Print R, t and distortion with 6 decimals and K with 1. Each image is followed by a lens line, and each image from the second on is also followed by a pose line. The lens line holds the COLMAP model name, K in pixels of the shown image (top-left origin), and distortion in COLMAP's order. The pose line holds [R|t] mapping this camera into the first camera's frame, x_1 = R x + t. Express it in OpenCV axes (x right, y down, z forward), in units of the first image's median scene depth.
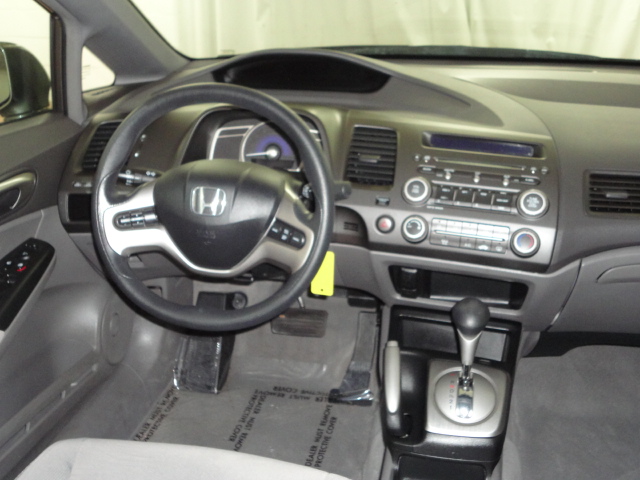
lens RADIAL K [[706.8, 0, 320.0], [0, 706.8, 240.0], [0, 0, 1]] dist [0.002917, 0.017326]
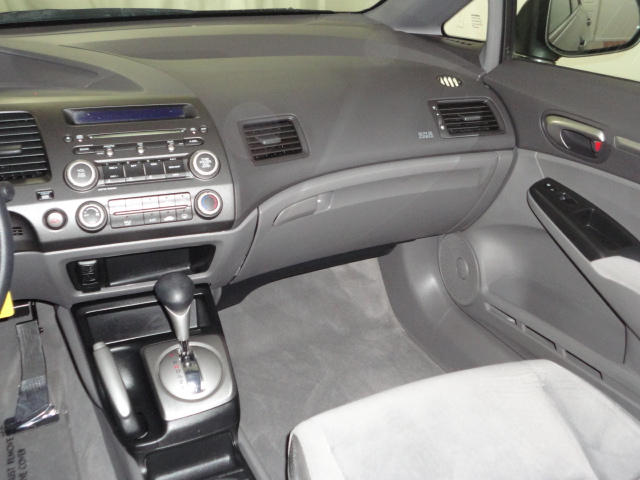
lens RADIAL K [[706.8, 0, 320.0], [0, 706.8, 240.0], [0, 0, 1]] dist [0.002917, 0.017326]
pose [[0.800863, -0.251065, 0.543677, -0.131450], [0.221946, 0.967657, 0.119917, -0.030341], [-0.556200, 0.024629, 0.830684, 0.086979]]
